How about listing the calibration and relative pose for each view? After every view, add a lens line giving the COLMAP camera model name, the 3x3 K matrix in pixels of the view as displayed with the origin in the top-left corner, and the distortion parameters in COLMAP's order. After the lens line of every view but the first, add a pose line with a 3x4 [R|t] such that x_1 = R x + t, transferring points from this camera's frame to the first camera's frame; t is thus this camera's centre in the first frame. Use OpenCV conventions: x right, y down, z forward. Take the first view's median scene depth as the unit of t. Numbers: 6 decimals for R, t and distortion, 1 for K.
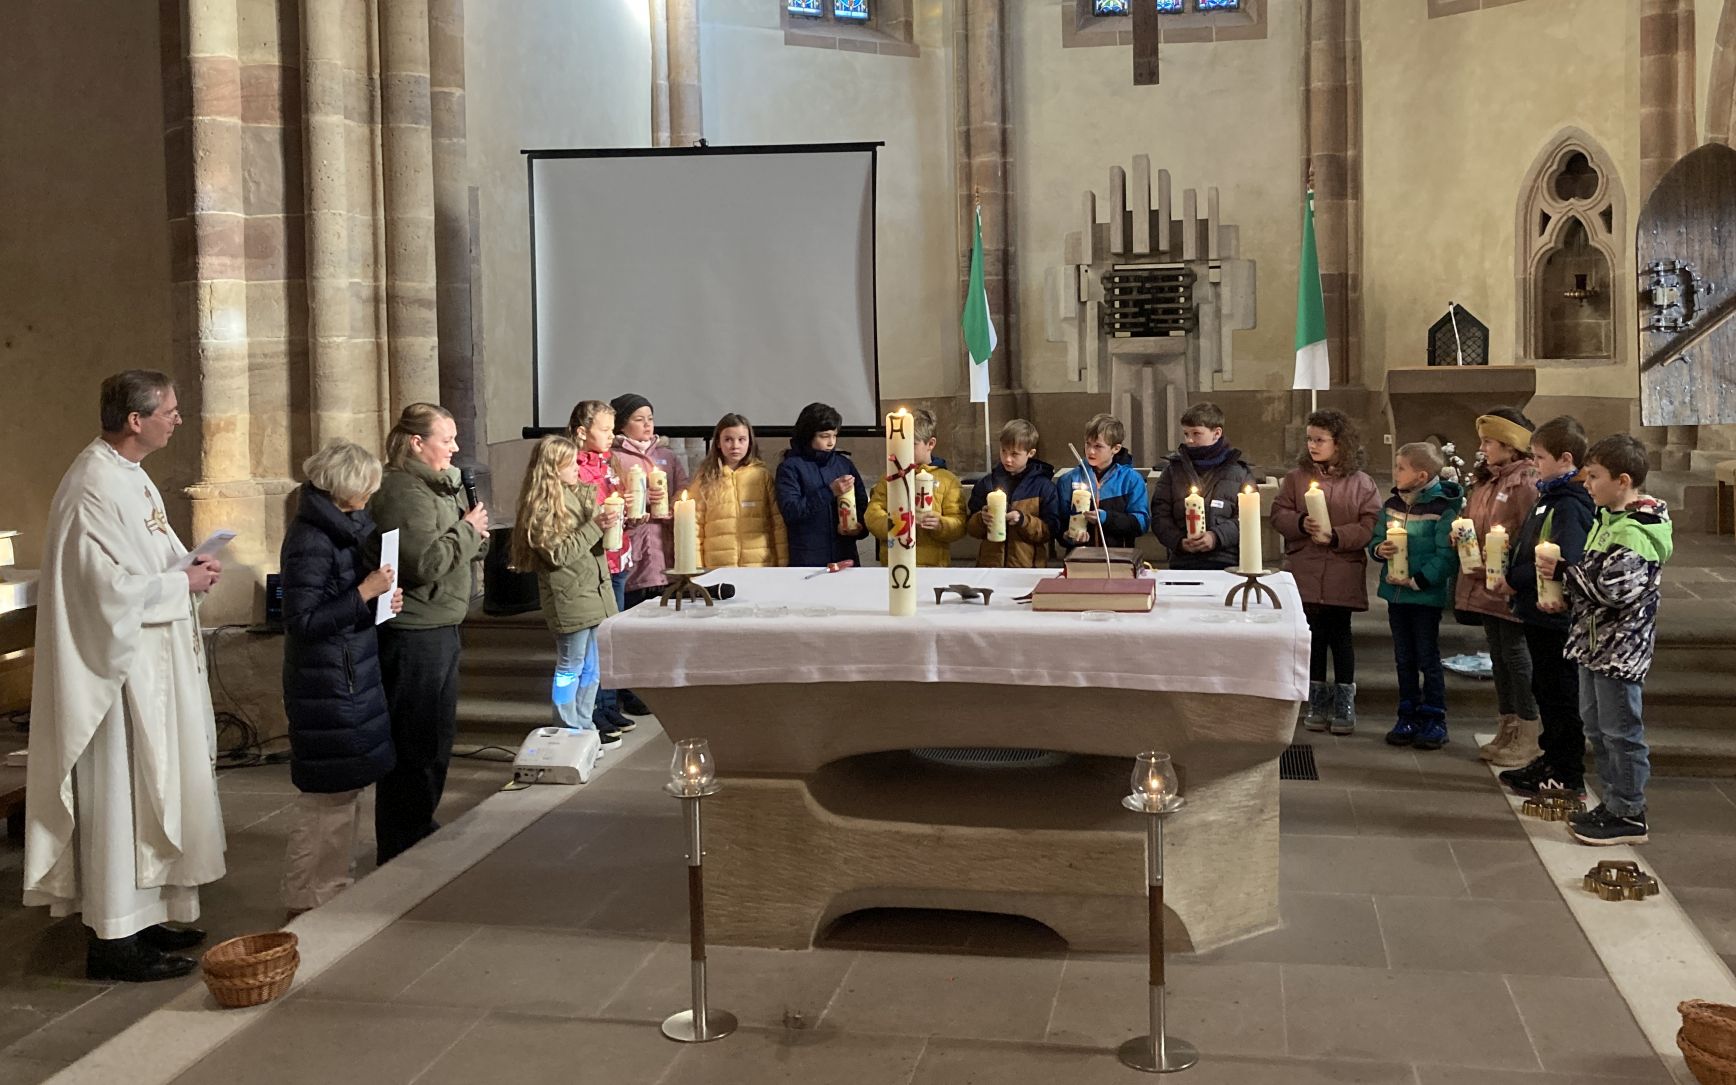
lens RADIAL K [[1641.0, 0, 930.2], [0, 1641.0, 373.9], [0, 0, 1]] dist [0.095880, -0.140400]
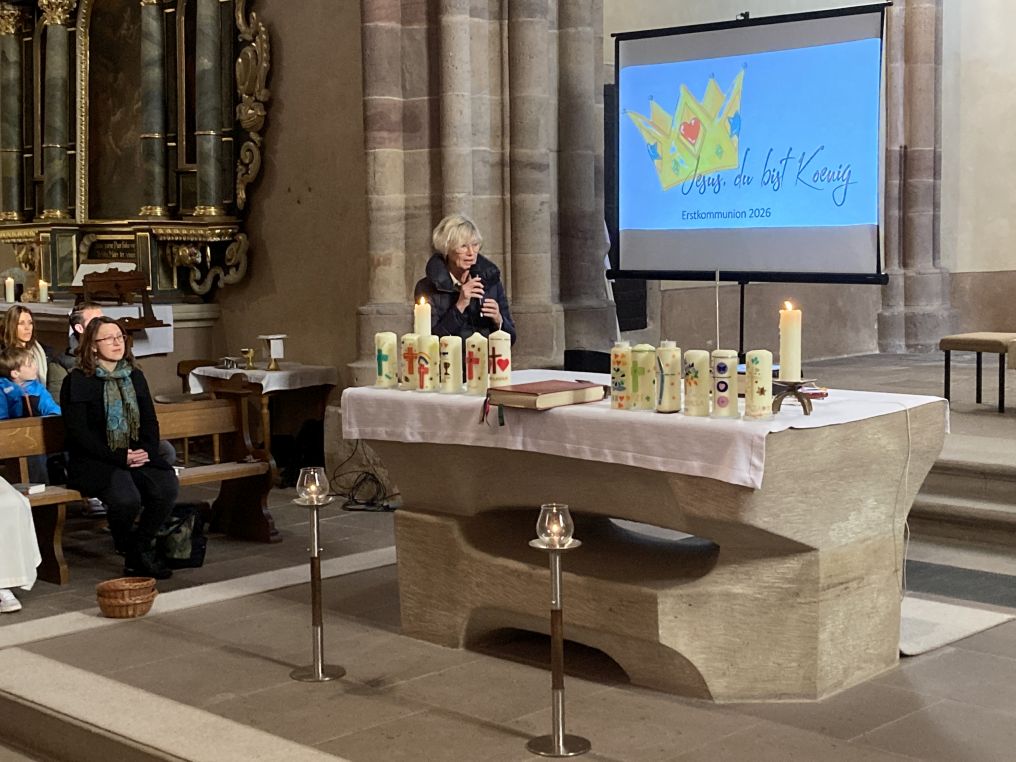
lens RADIAL K [[1577.7, 0, 508.0], [0, 1577.7, 381.0], [0, 0, 1]] dist [0.214208, -0.914156]
pose [[0.826123, 0.060820, -0.560198, 0.349685], [-0.016510, 0.996344, 0.083825, 0.018201], [0.563248, -0.060001, 0.824107, 0.005813]]
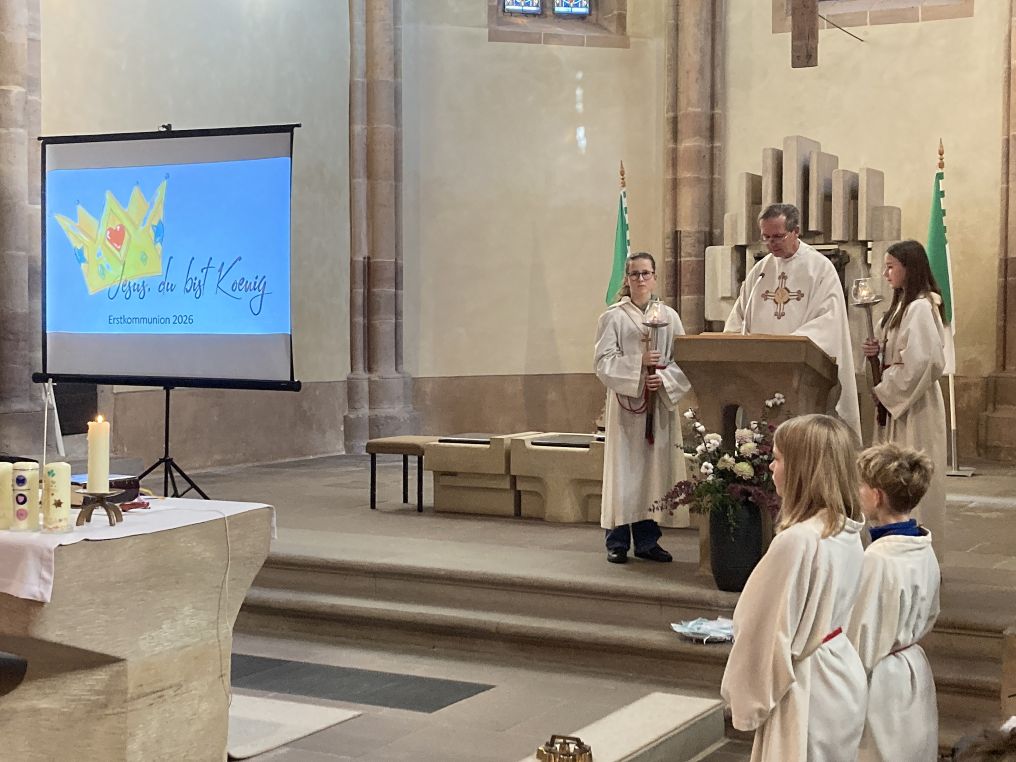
lens RADIAL K [[1569.4, 0, 507.5], [0, 1569.4, 363.6], [0, 0, 1]] dist [0.198212, -0.739312]
pose [[0.948372, 0.029415, -0.315793, 0.437643], [-0.029234, 0.999558, 0.005310, 0.010090], [0.315810, 0.004196, 0.948813, 0.034757]]
